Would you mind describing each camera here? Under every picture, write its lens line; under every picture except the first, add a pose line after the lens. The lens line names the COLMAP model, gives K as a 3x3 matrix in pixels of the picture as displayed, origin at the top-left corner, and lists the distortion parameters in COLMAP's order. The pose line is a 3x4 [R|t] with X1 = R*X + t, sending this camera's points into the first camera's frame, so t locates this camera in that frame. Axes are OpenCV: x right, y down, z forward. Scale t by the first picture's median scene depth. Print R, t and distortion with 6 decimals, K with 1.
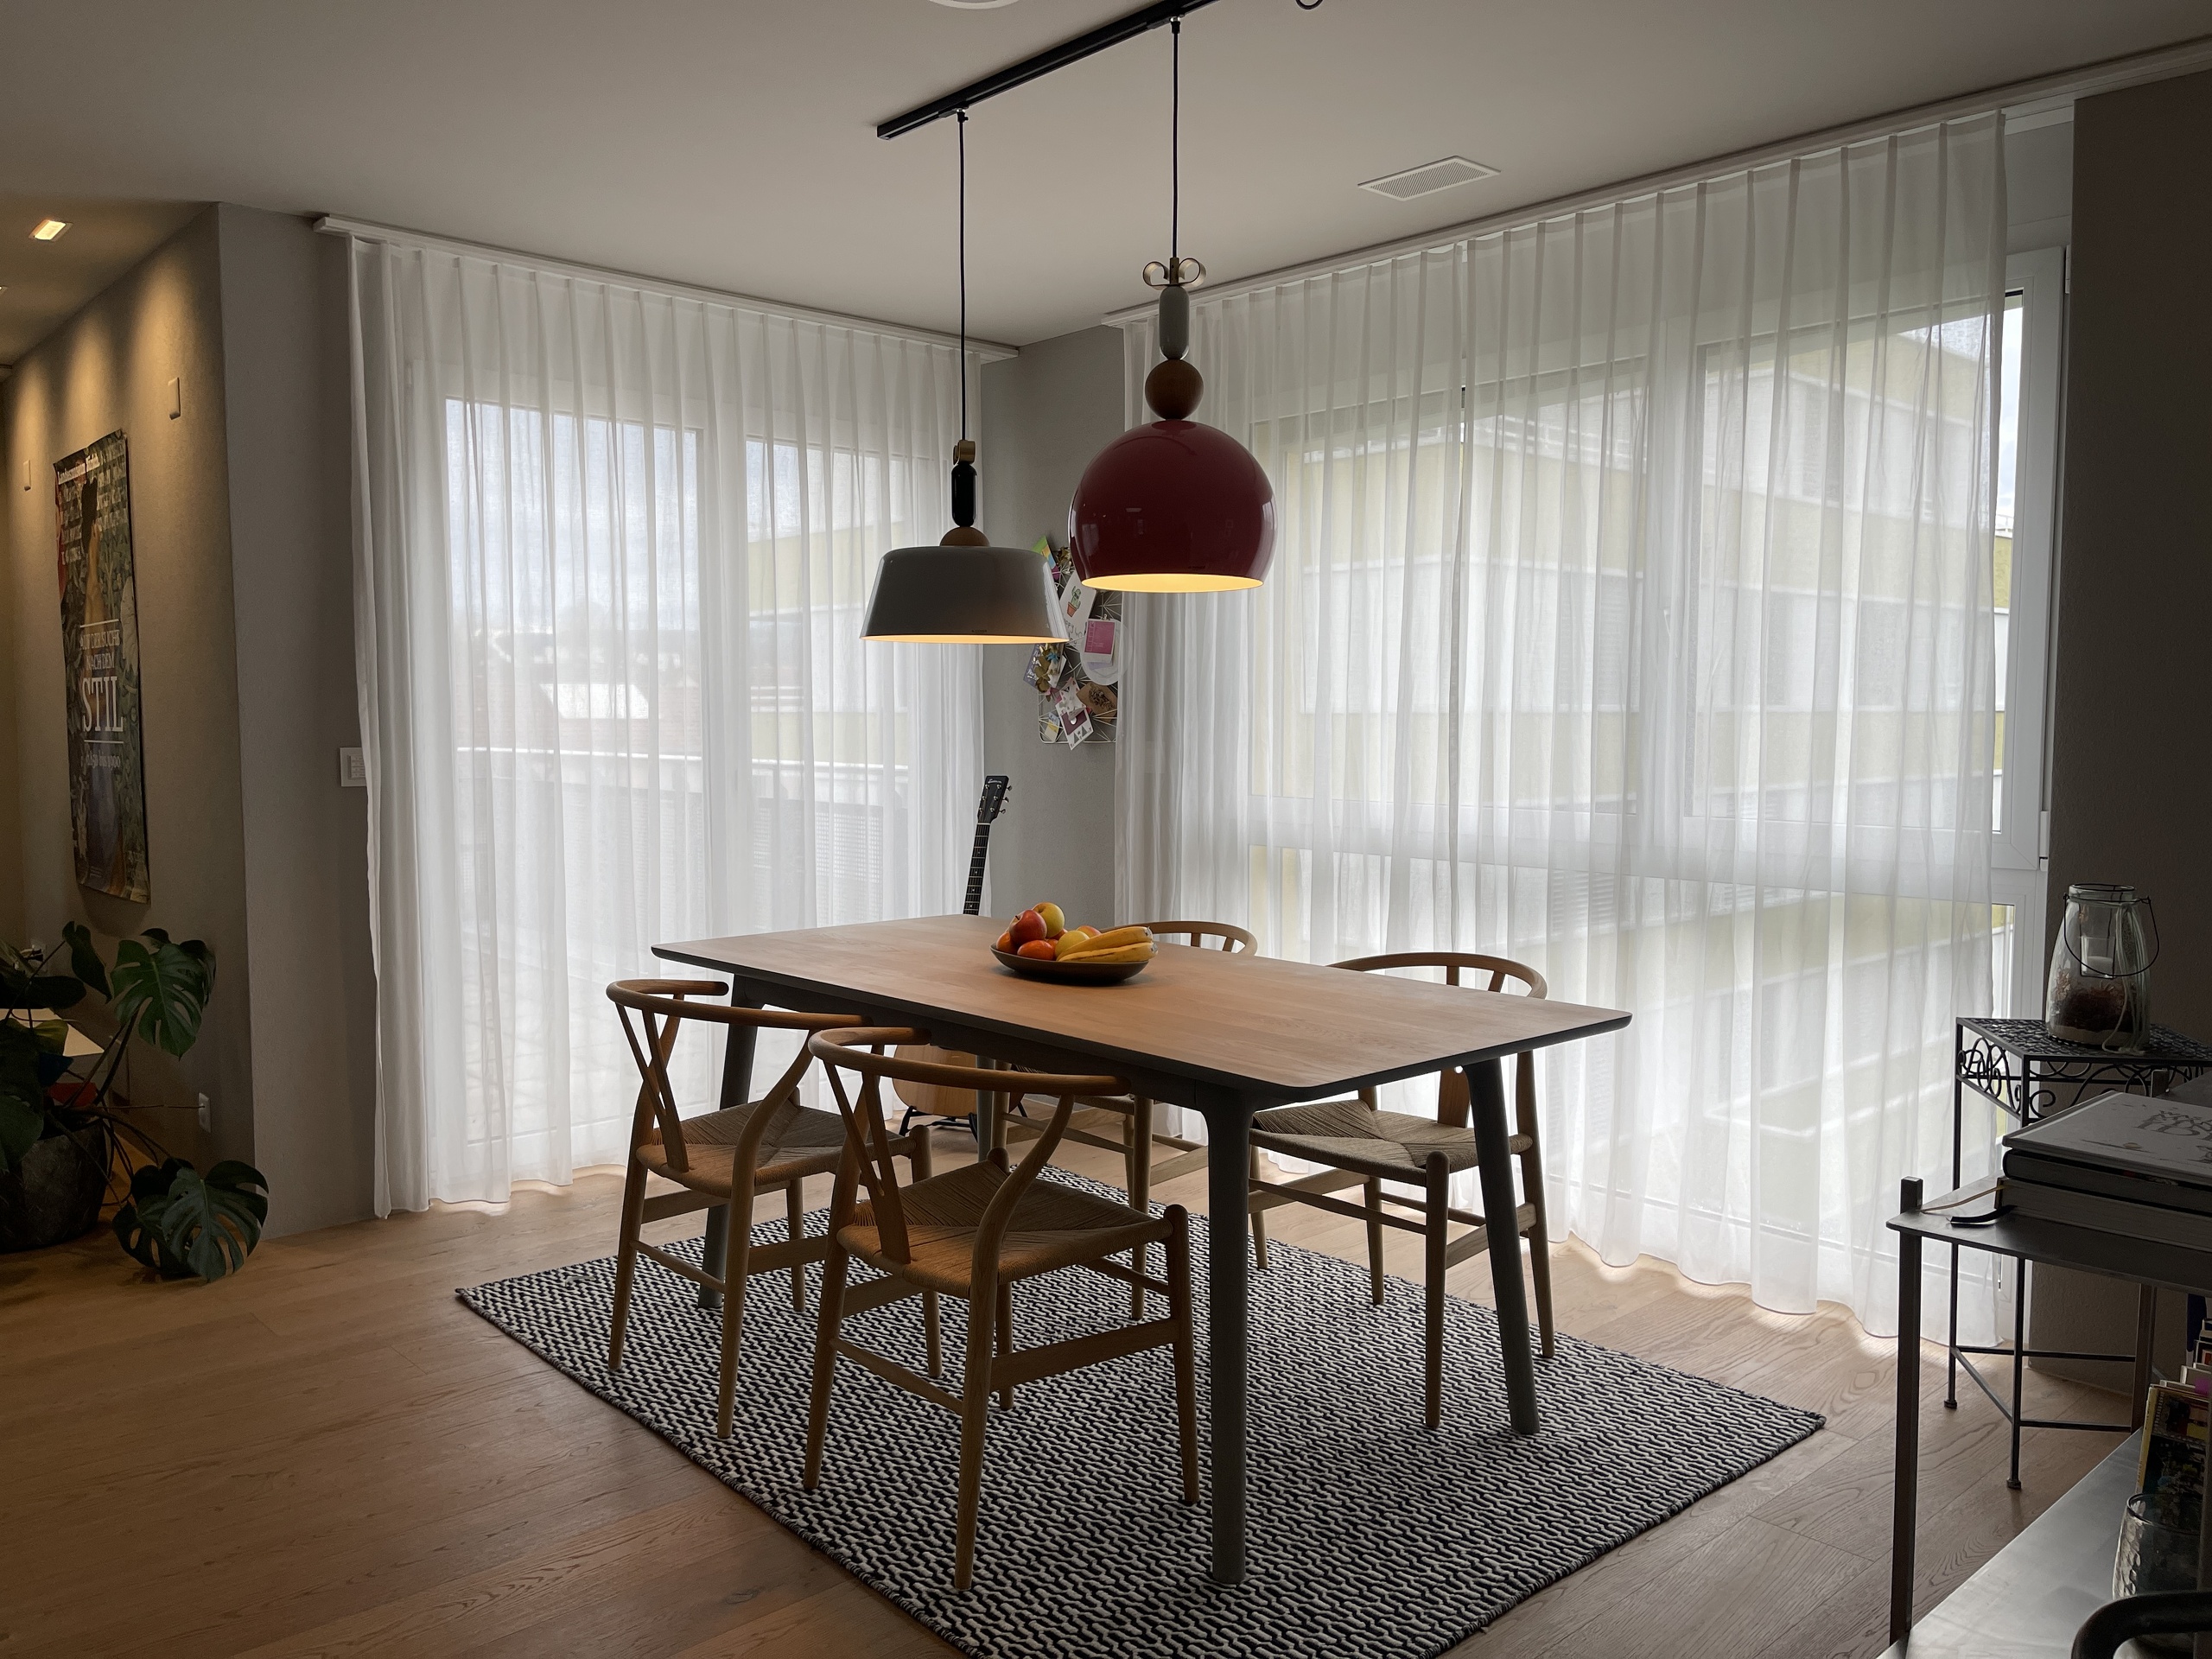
lens RADIAL K [[1683.4, 0, 1113.3], [0, 1683.4, 850.9], [0, 0, 1]] dist [0.001101, -0.000060]
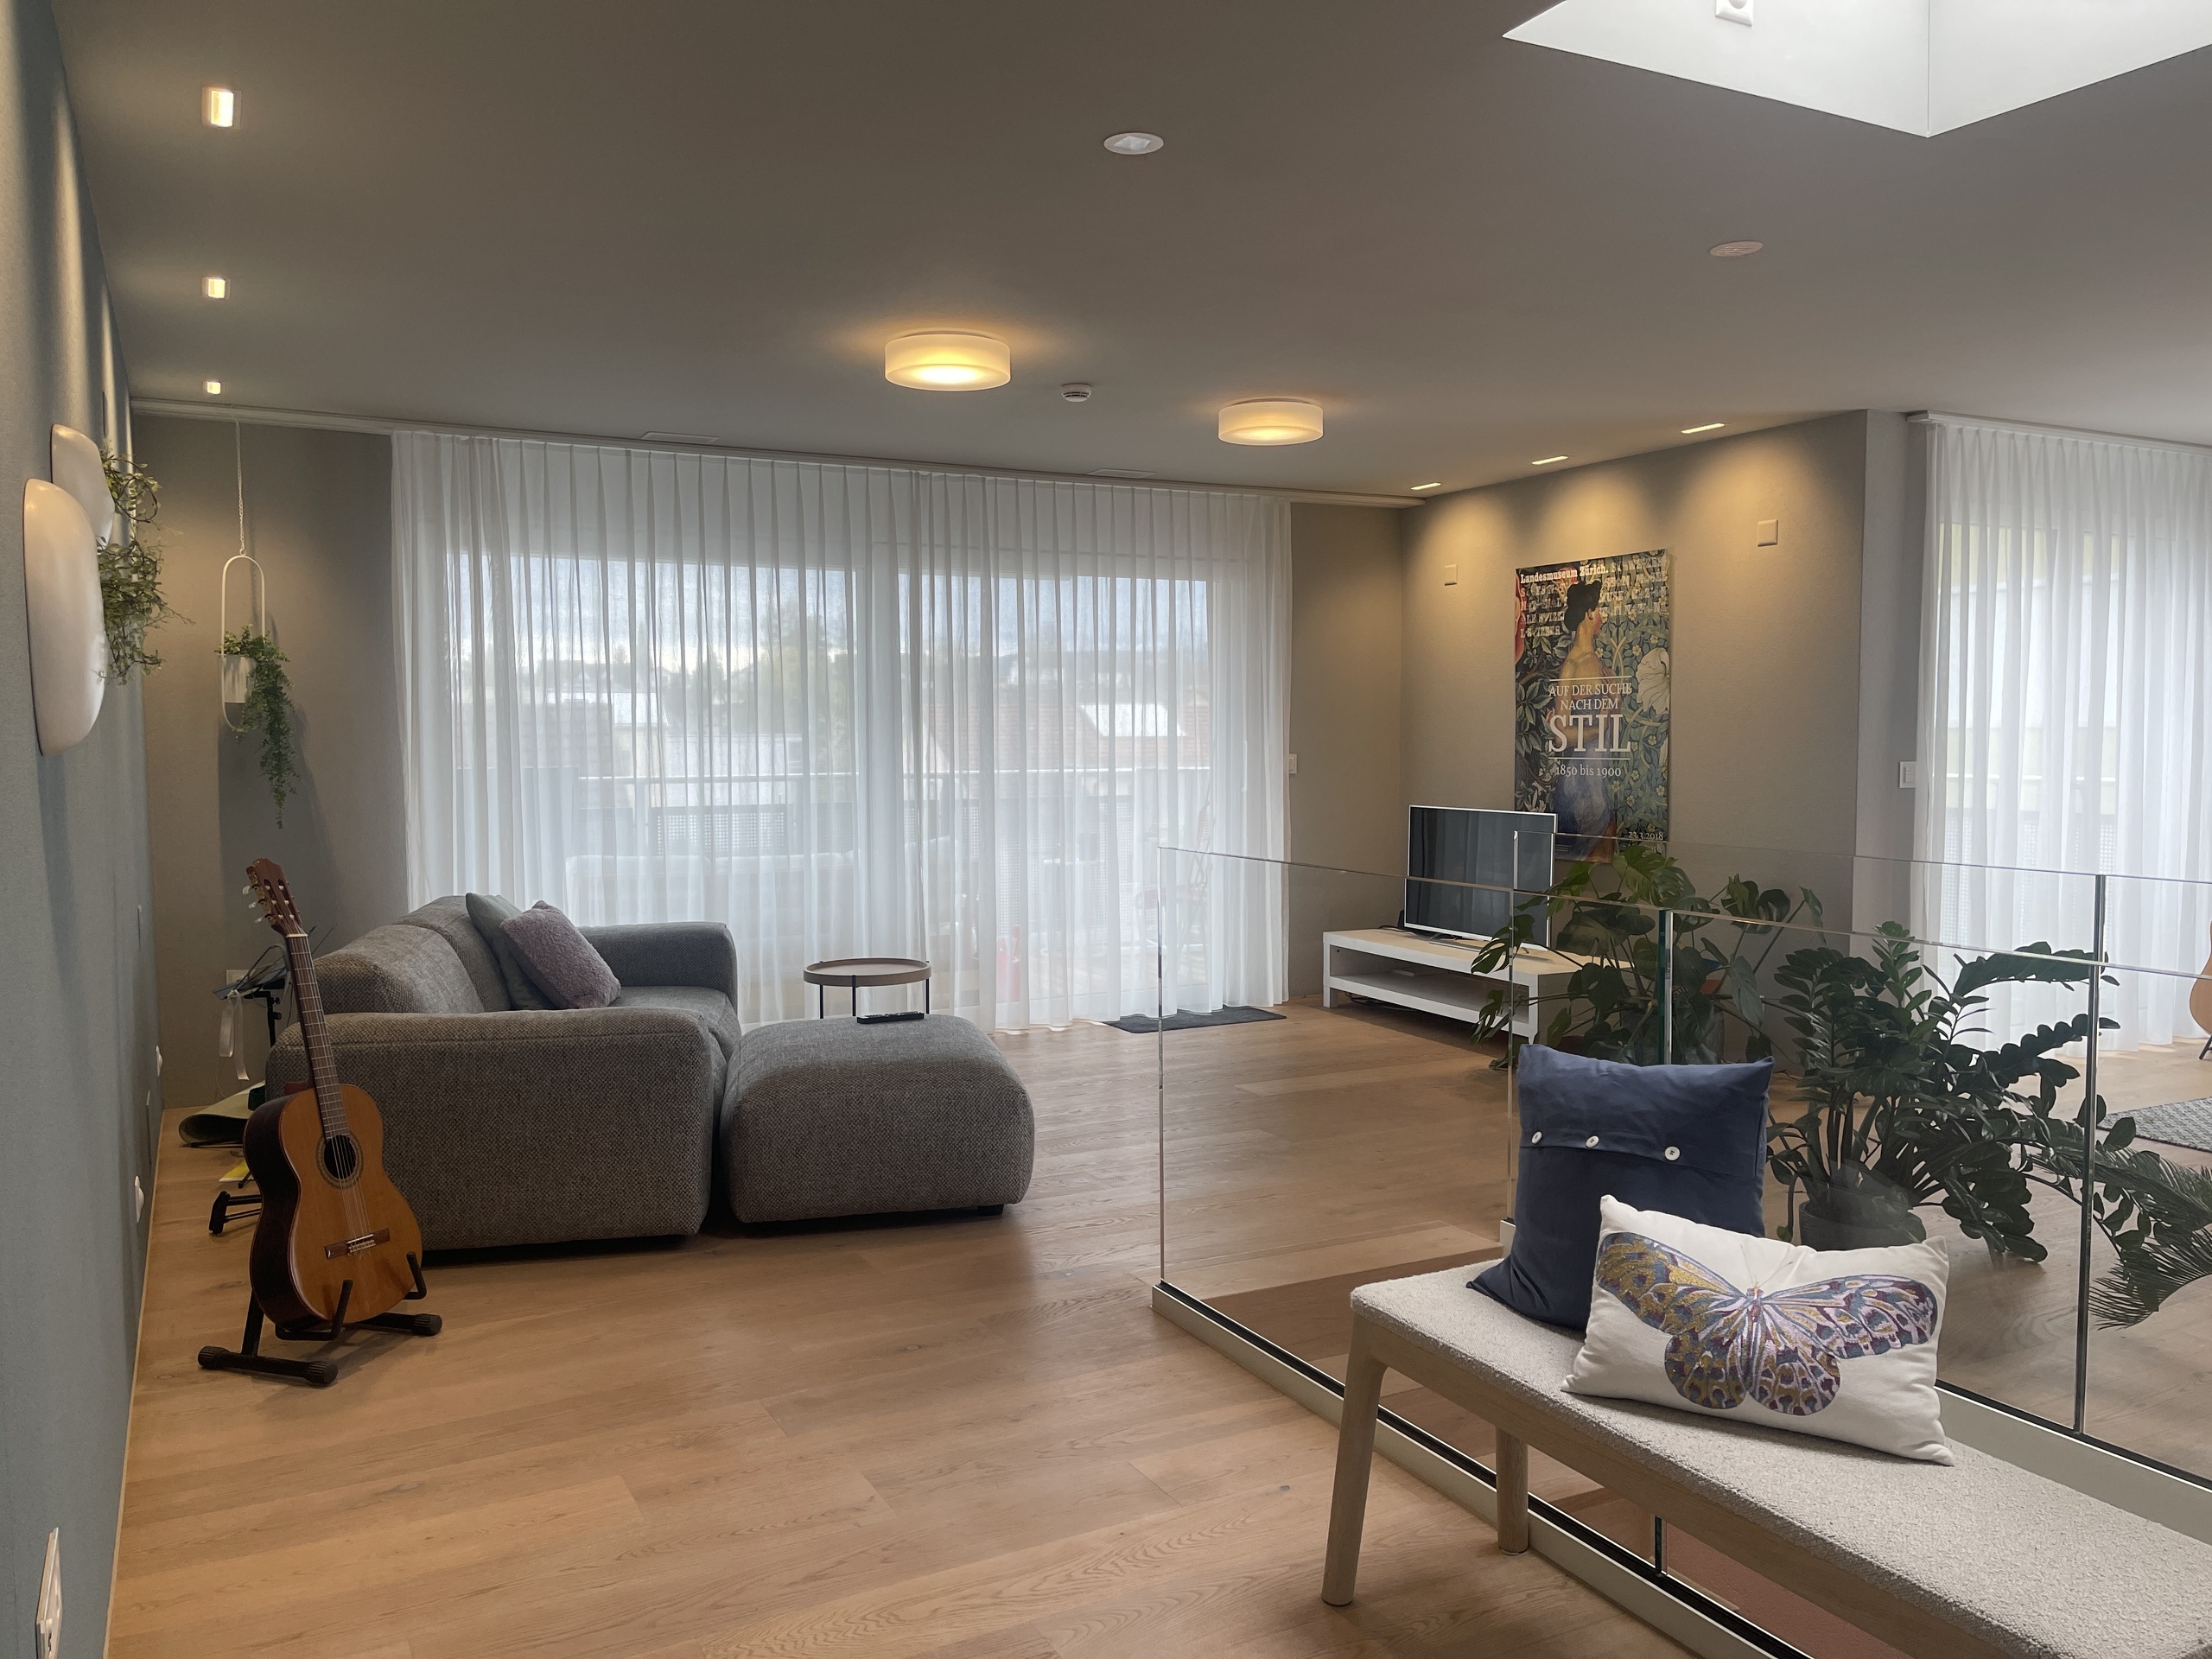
lens RADIAL K [[1659.5, 0, 1097.6], [0, 1659.5, 826.3], [0, 0, 1]] dist [0.092583, -0.150791]
pose [[0.966422, 0.006414, -0.256879, -0.765499], [-0.011755, 0.999745, -0.019259, 0.032705], [0.256690, 0.021632, 0.966252, -0.621681]]
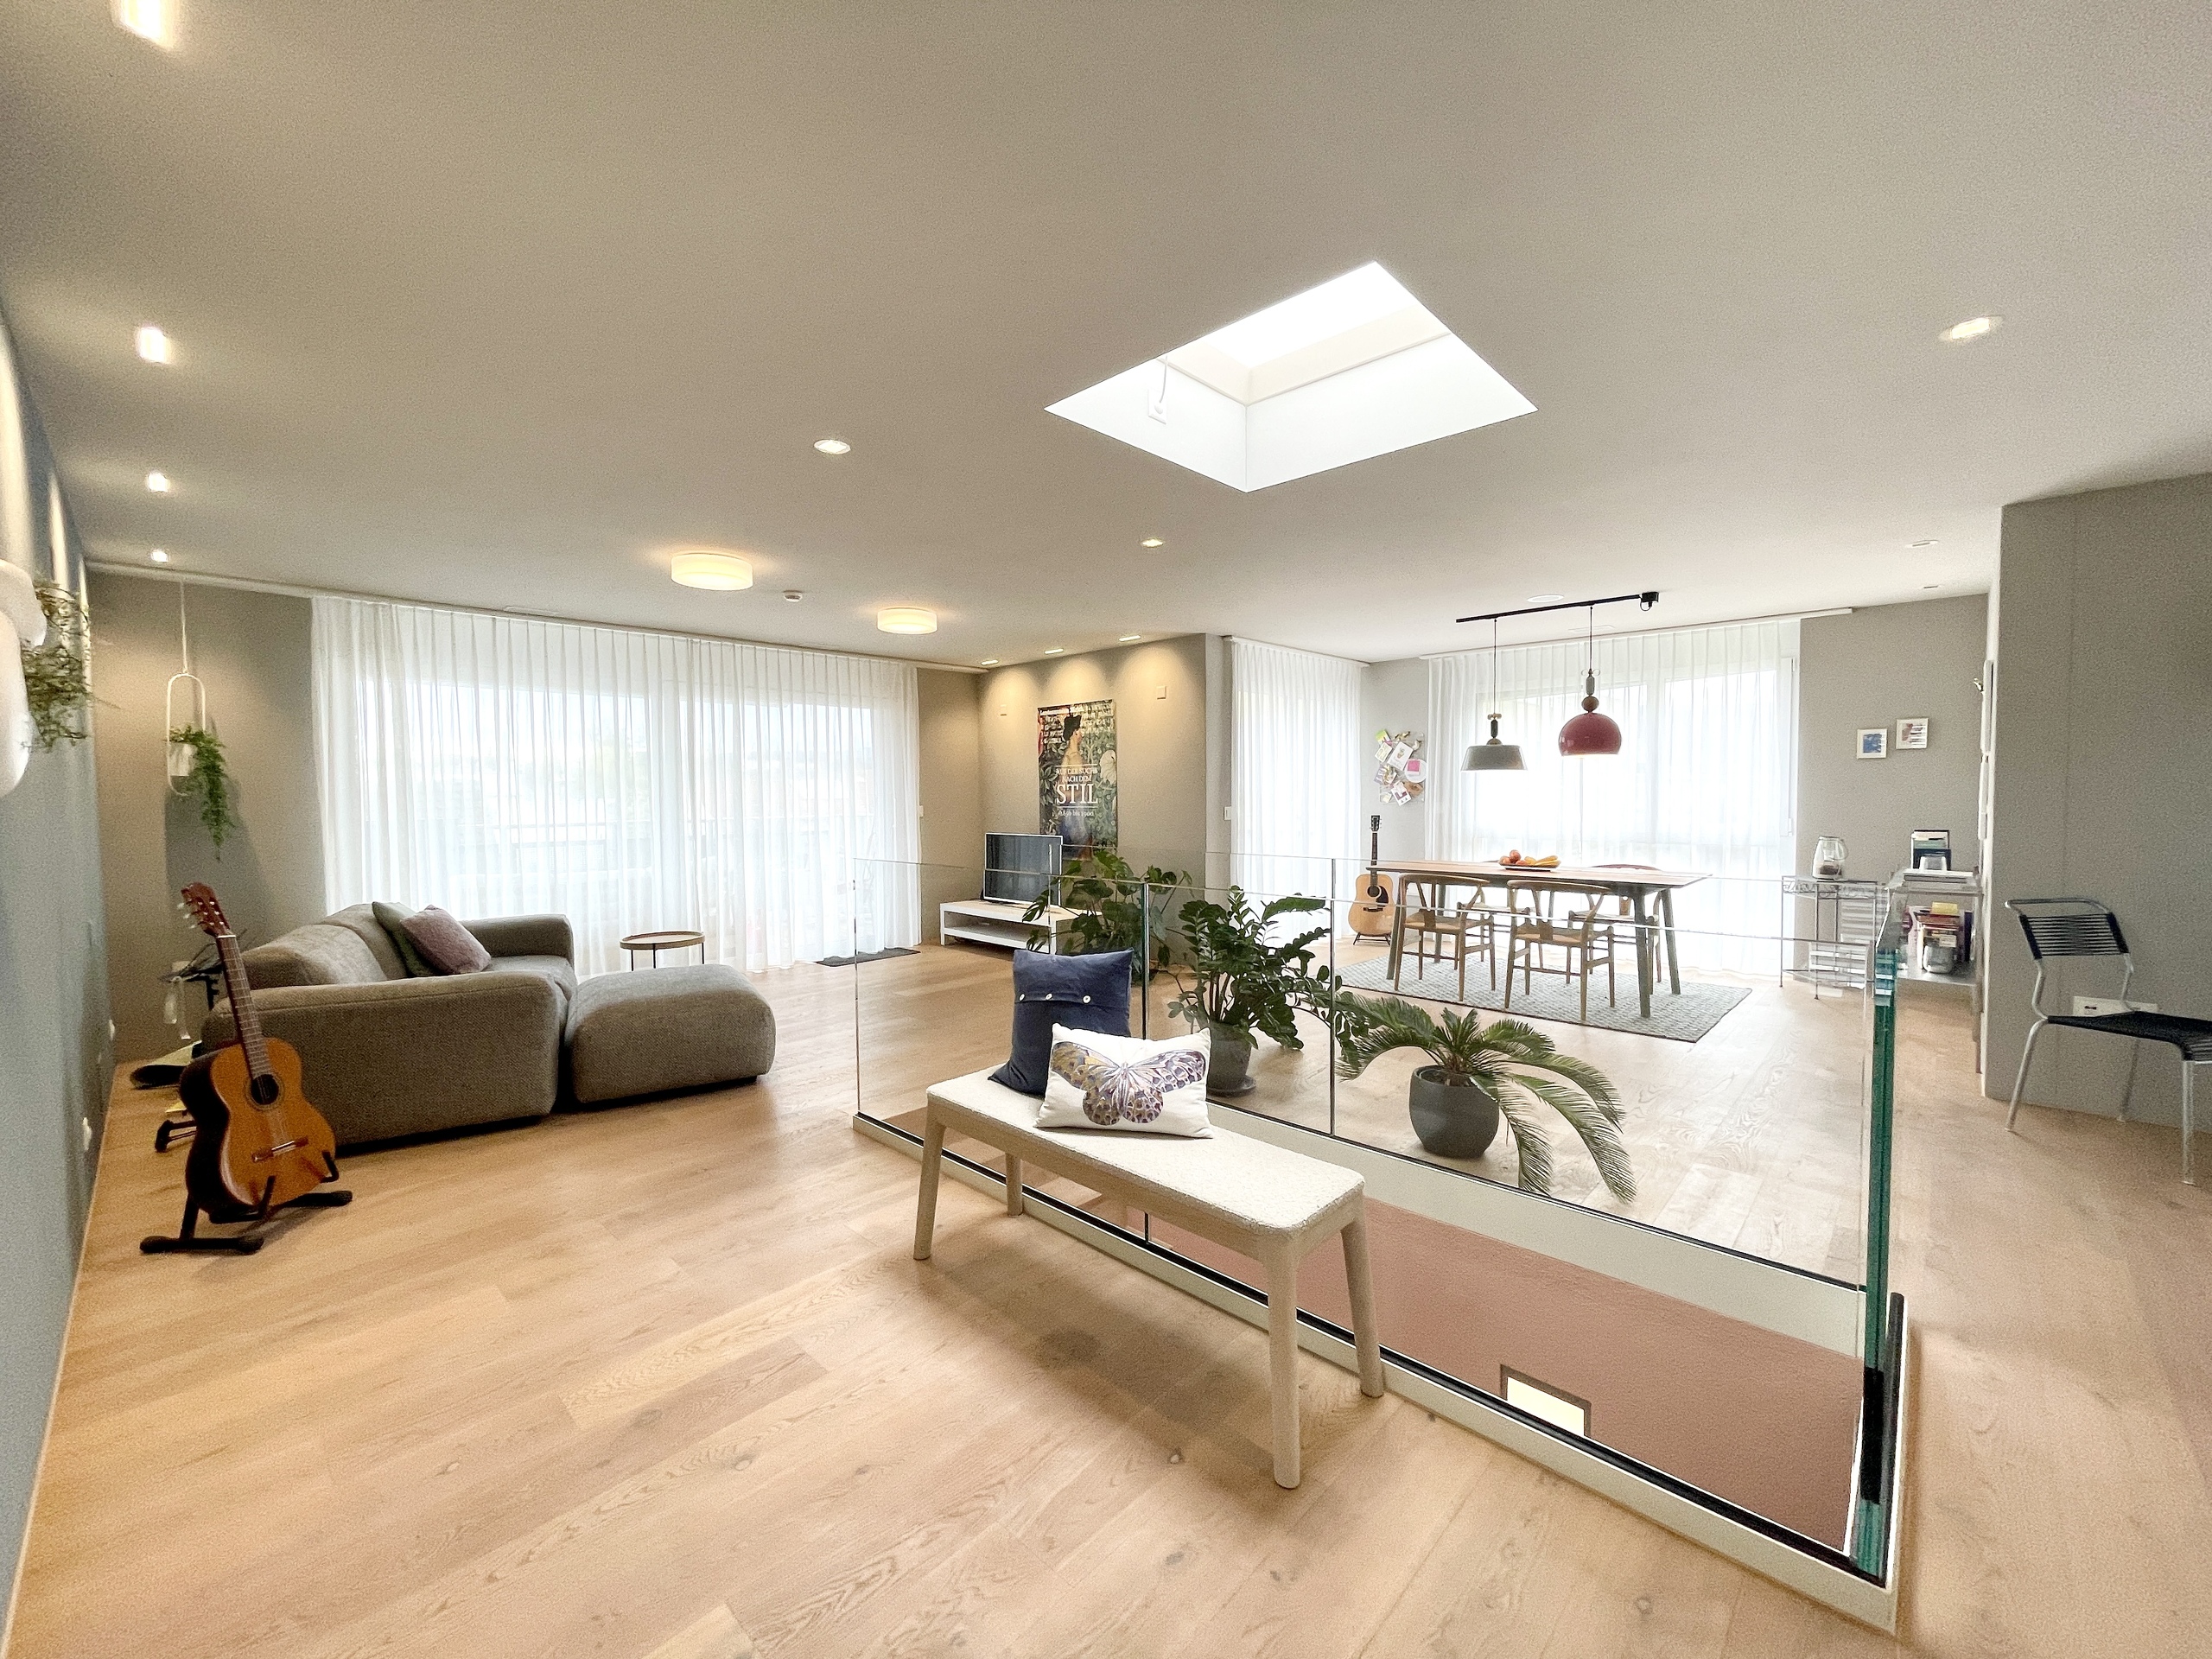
lens RADIAL K [[886.8, 0, 1098.2], [0, 886.8, 827.6], [0, 0, 1]] dist [-0.003271, -0.000238]
pose [[0.997881, -0.015382, 0.063215, -0.789658], [0.017908, 0.999055, -0.039597, 0.034808], [-0.062546, 0.040645, 0.997214, -0.576404]]
